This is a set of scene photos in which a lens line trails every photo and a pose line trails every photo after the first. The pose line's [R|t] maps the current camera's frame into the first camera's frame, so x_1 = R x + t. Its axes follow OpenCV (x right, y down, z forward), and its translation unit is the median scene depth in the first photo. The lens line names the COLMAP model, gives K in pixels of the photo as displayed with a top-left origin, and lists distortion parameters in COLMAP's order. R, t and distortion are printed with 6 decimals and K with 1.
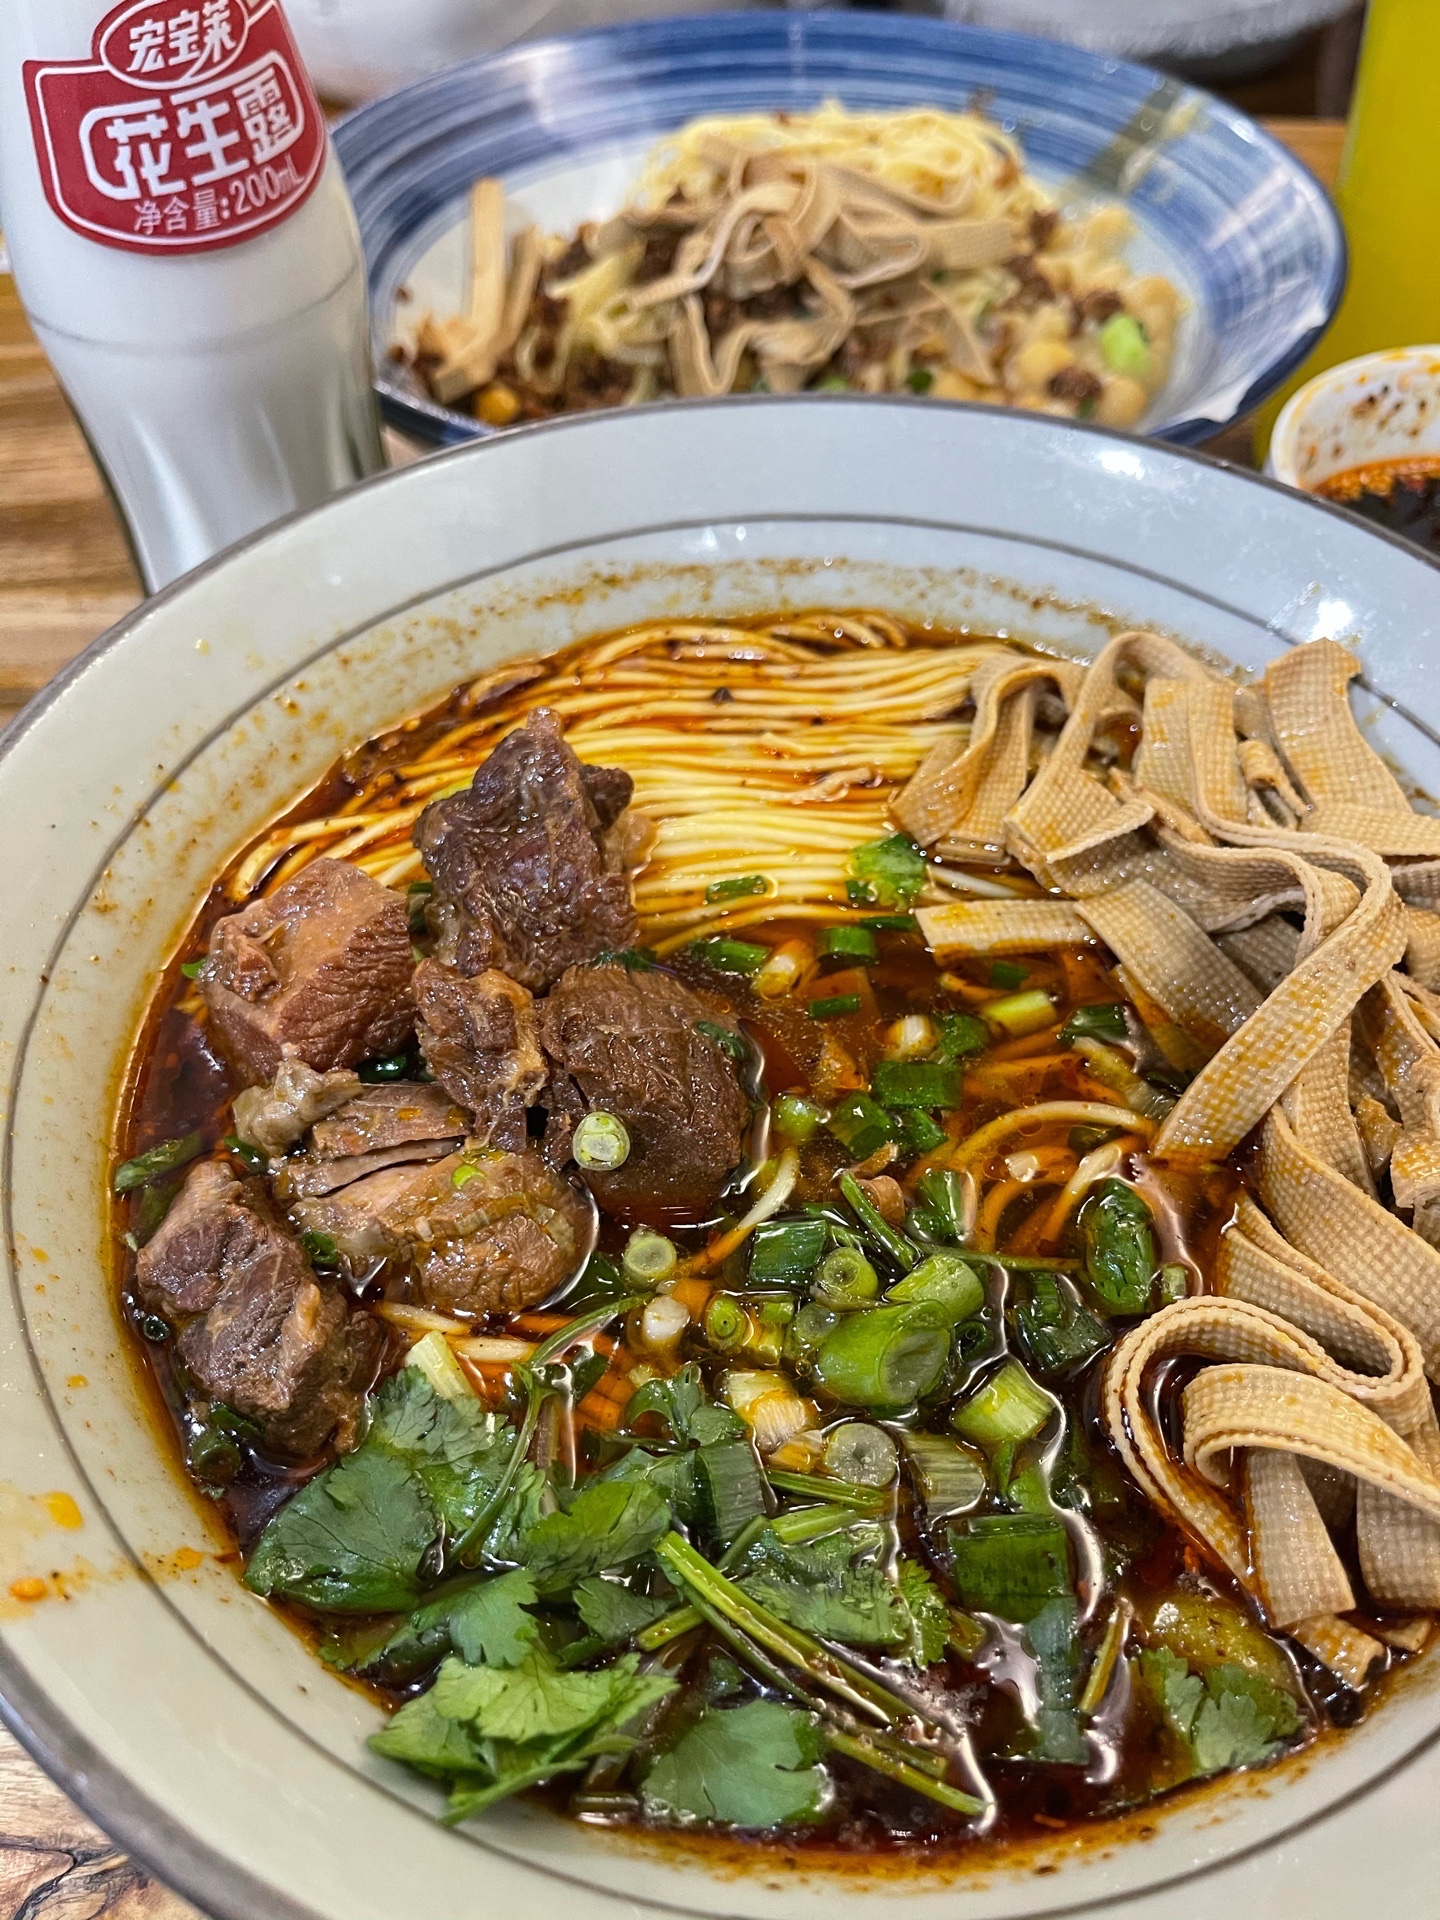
lens RADIAL K [[1479.6, 0, 707.2], [0, 1479.6, 973.5], [0, 0, 1]] dist [0.057803, -0.132031]
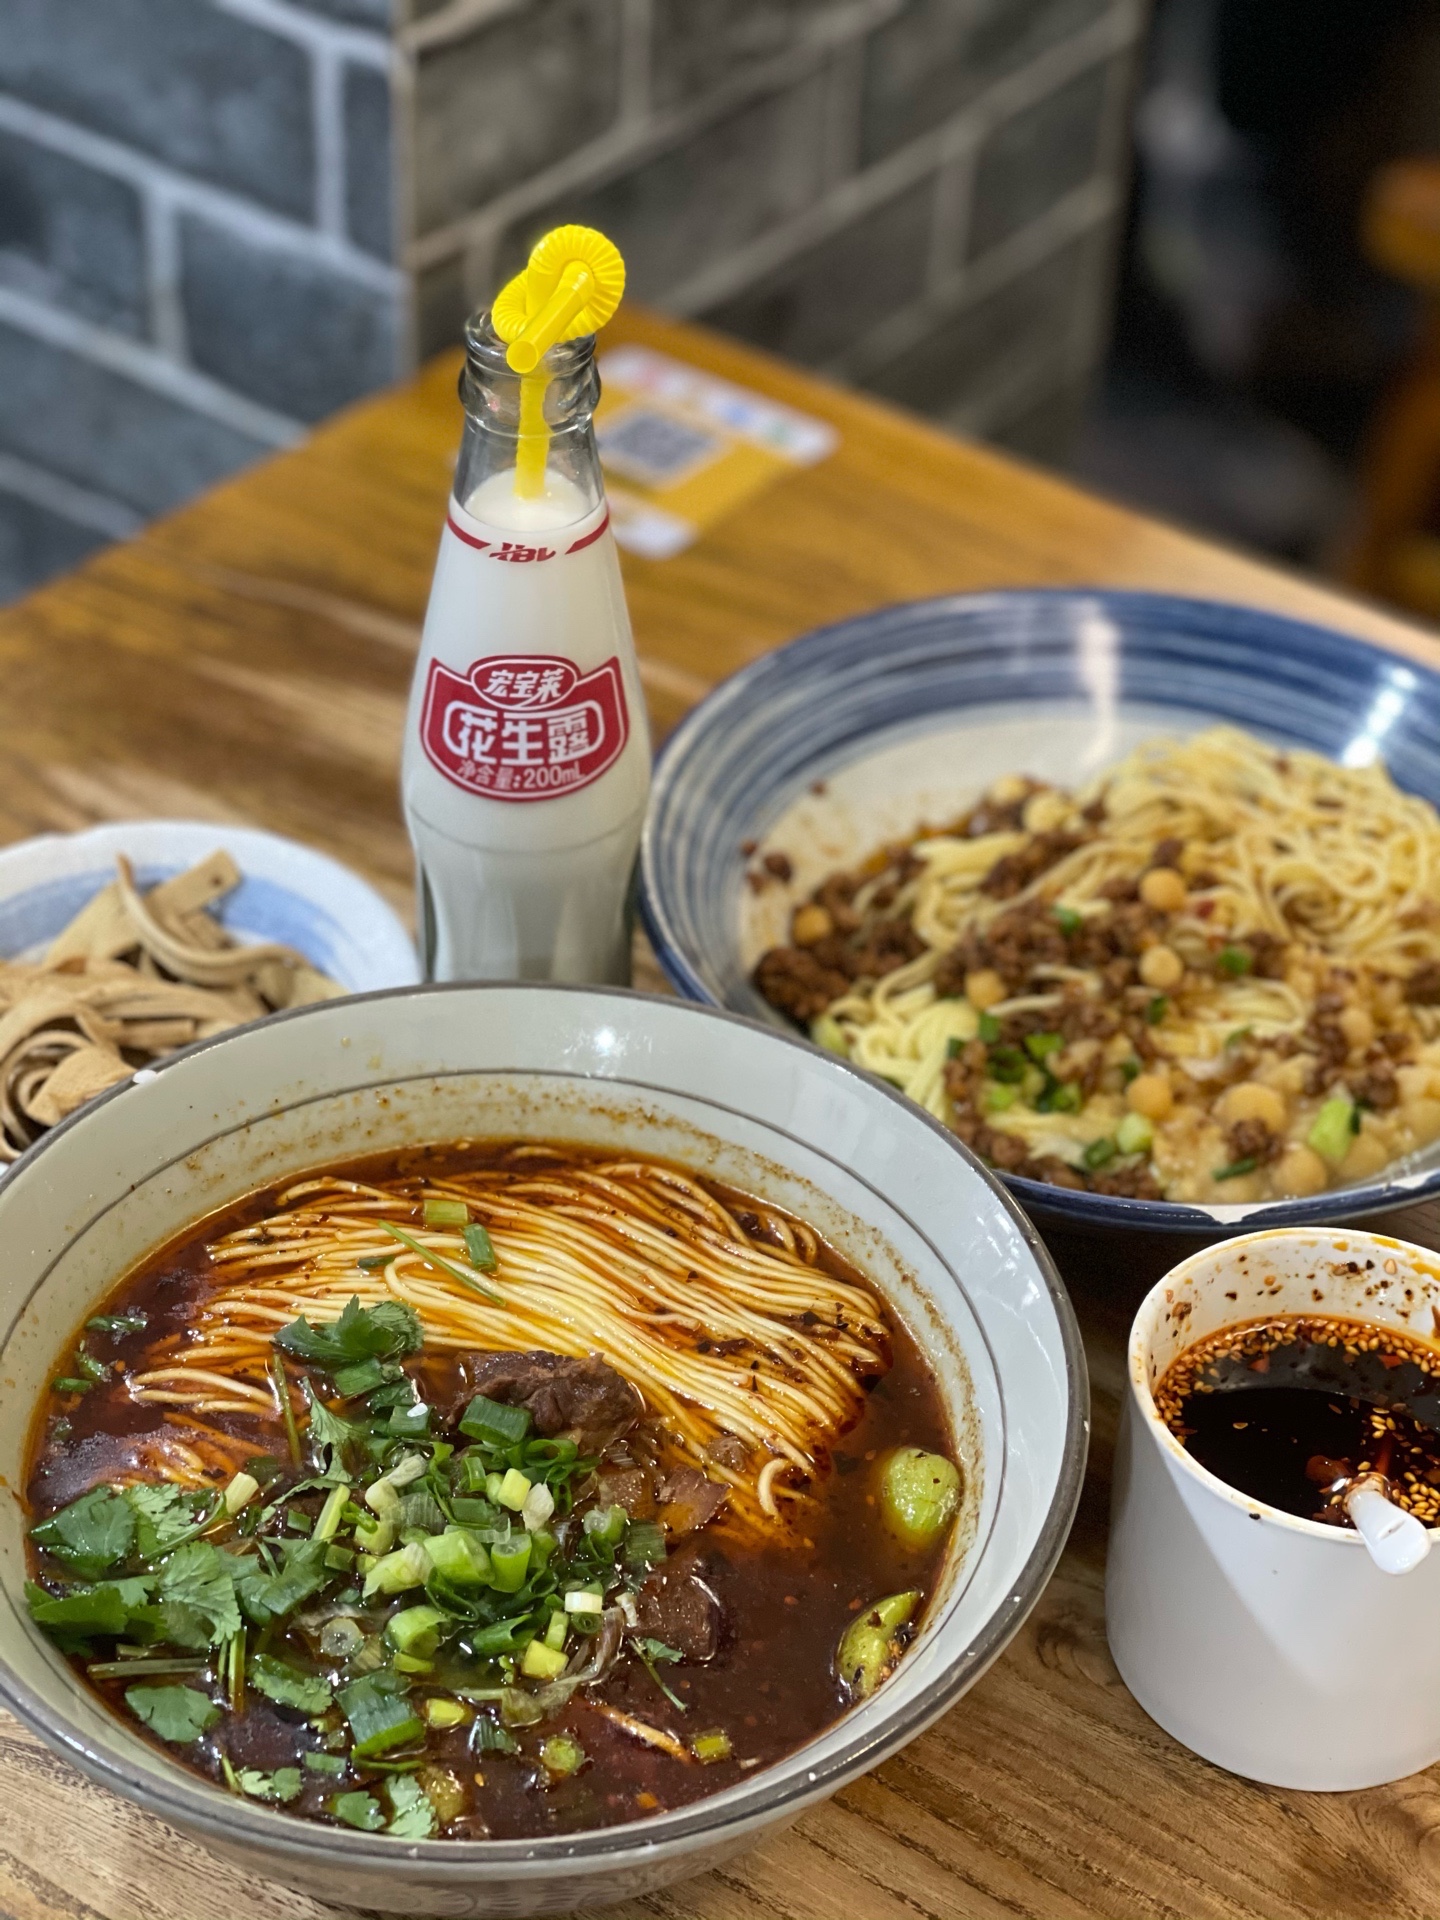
lens RADIAL K [[3589.3, 0, 727.2], [0, 3589.3, 989.3], [0, 0, 1]] dist [0.193915, -0.376412]
pose [[0.807232, 0.411317, -0.423314, 1.484177], [-0.487716, 0.868766, -0.085898, -0.145031], [0.332430, 0.275797, 0.901902, -2.149124]]
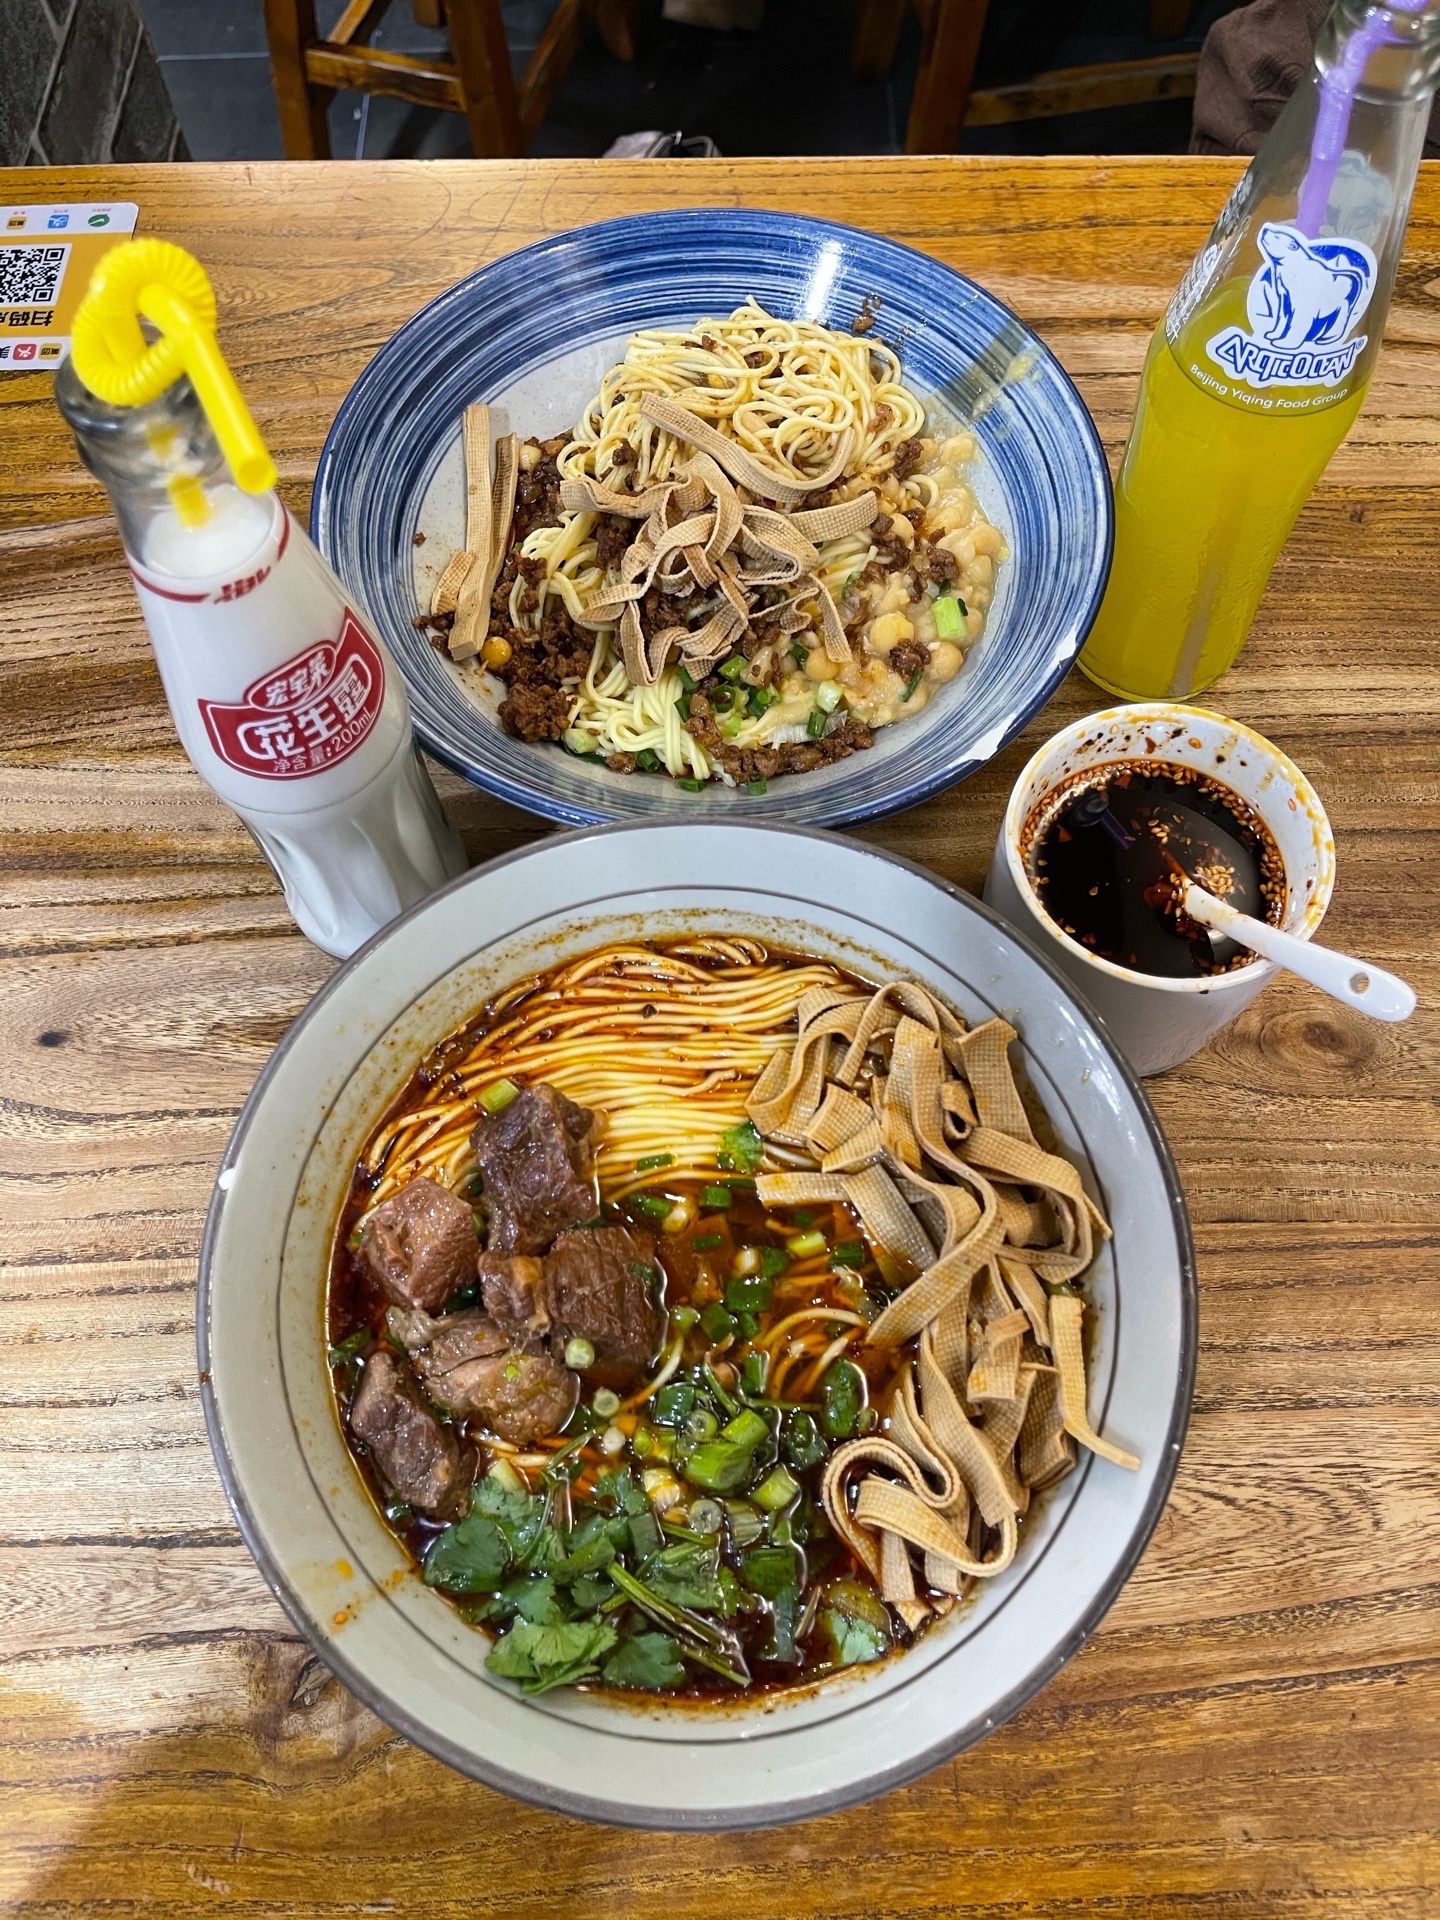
lens RADIAL K [[1453.2, 0, 717.3], [0, 1453.2, 956.8], [0, 0, 1]] dist [0.027169, 0.004128]
pose [[0.999941, -0.007264, 0.008061, 0.082760], [0.004811, 0.962655, 0.270690, -0.763060], [-0.009727, -0.270635, 0.962633, -0.601566]]
